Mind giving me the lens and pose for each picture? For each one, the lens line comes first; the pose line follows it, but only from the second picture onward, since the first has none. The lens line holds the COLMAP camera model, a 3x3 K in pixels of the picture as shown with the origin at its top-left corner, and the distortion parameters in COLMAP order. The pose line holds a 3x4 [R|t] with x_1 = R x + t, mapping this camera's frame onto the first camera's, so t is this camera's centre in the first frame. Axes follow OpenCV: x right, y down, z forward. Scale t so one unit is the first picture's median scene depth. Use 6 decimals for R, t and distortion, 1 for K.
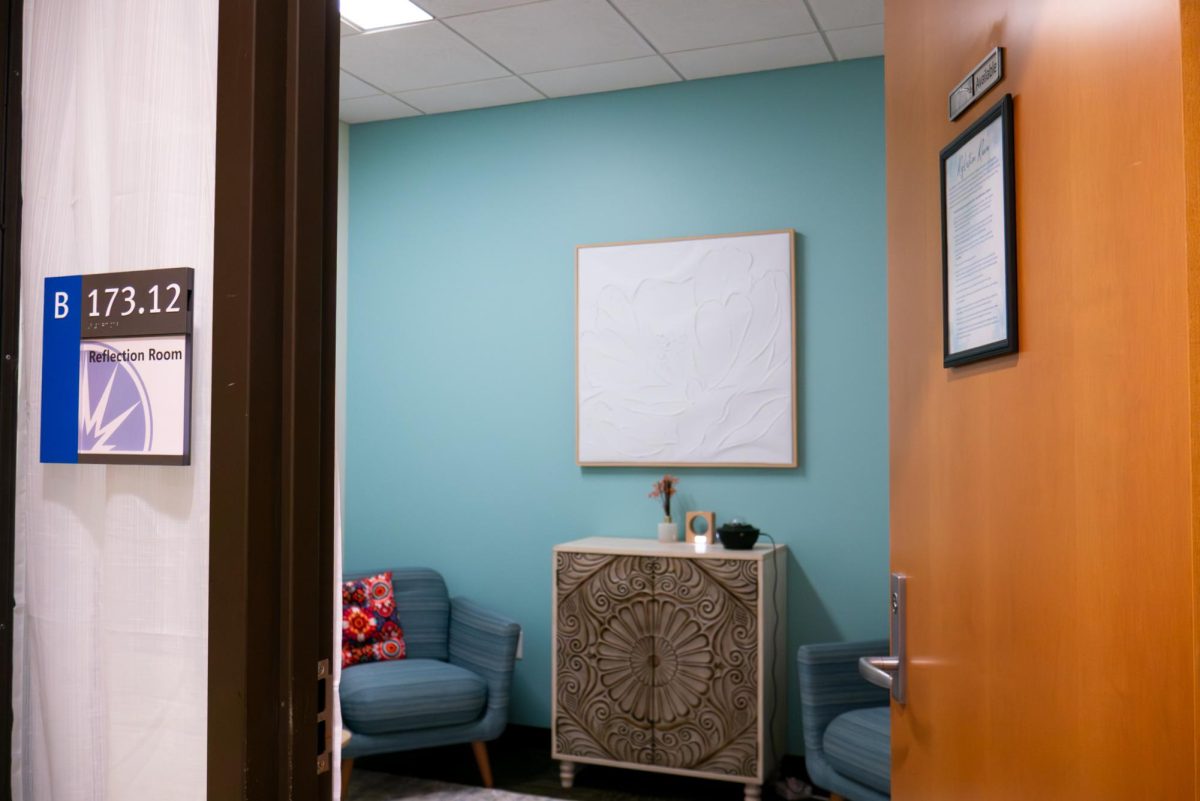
lens RADIAL K [[1028.8, 0, 600.0], [0, 1028.8, 400.5], [0, 0, 1]] dist [-0.039233, -0.005719]
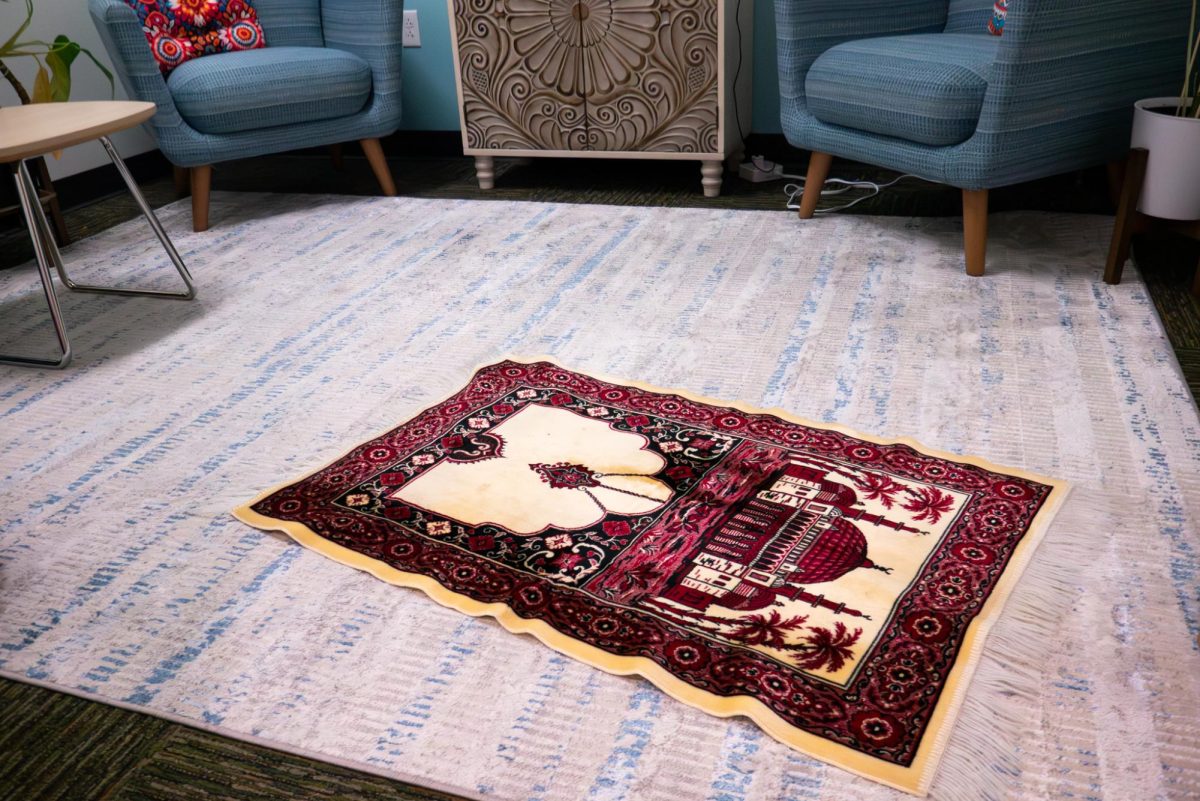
lens RADIAL K [[1028.8, 0, 600.0], [0, 1028.8, 400.5], [0, 0, 1]] dist [-0.039233, -0.005719]
pose [[0.997322, -0.069613, 0.022406, 0.029371], [0.050534, 0.877493, 0.476920, 0.143760], [-0.052861, -0.474510, 0.878661, 0.198655]]
